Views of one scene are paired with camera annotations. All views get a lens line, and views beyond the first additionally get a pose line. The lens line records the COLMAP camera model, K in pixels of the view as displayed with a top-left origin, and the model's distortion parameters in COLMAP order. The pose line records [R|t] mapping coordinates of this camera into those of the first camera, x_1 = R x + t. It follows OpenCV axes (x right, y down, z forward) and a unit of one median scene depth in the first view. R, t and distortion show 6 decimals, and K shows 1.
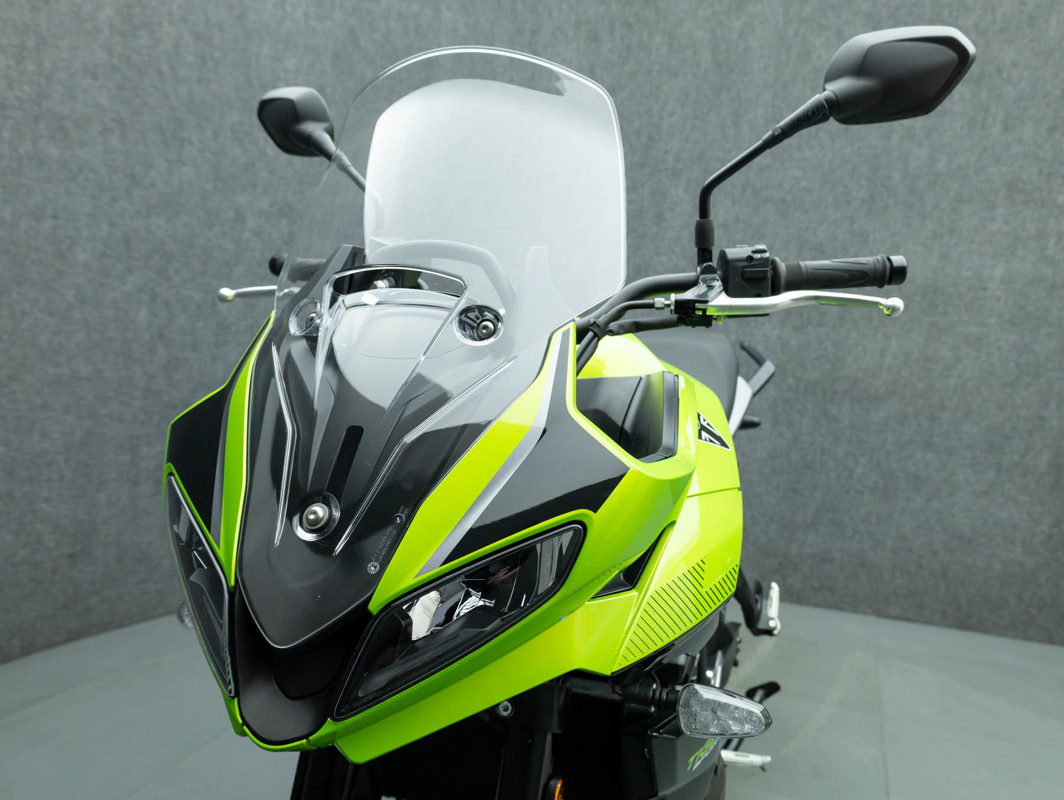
lens RADIAL K [[804.6, 0, 579.1], [0, 804.6, 410.8], [0, 0, 1]] dist [0.003163, -0.010119]
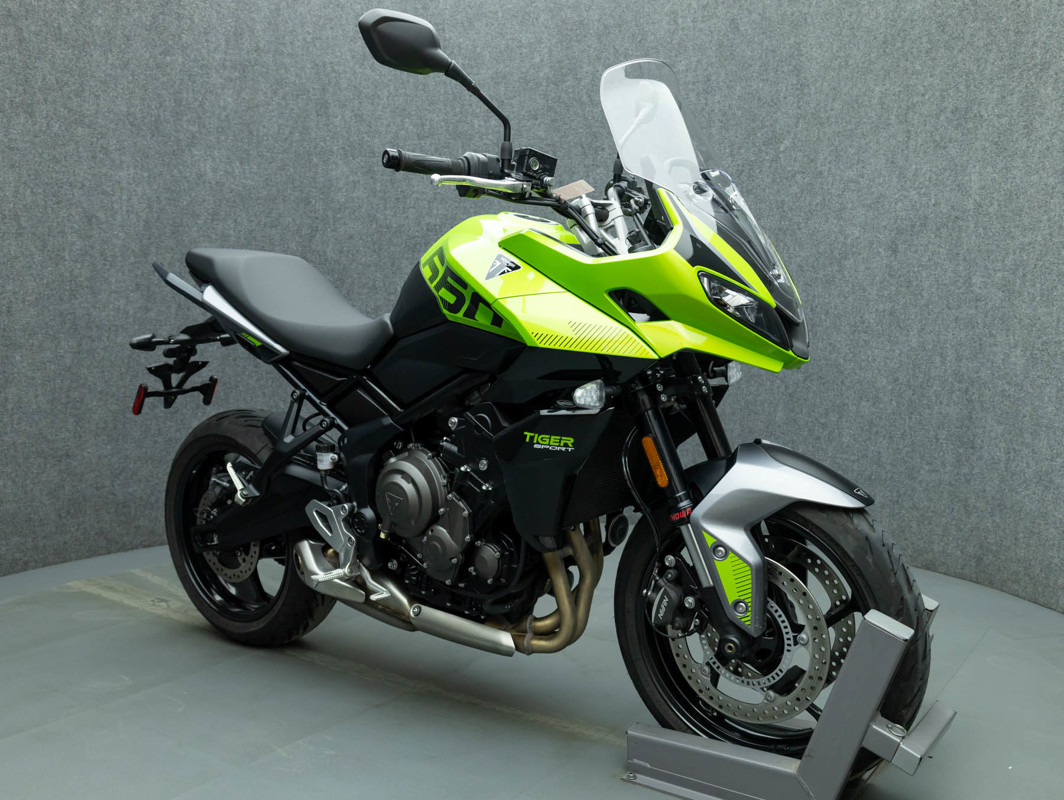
lens RADIAL K [[949.0, 0, 598.1], [0, 949.0, 422.2], [0, 0, 1]] dist [-0.067612, 0.019063]
pose [[0.530027, 0.048543, -0.846590, 0.826540], [-0.080240, 0.996752, 0.006917, 0.093231], [0.844176, 0.064264, 0.532201, 0.222677]]
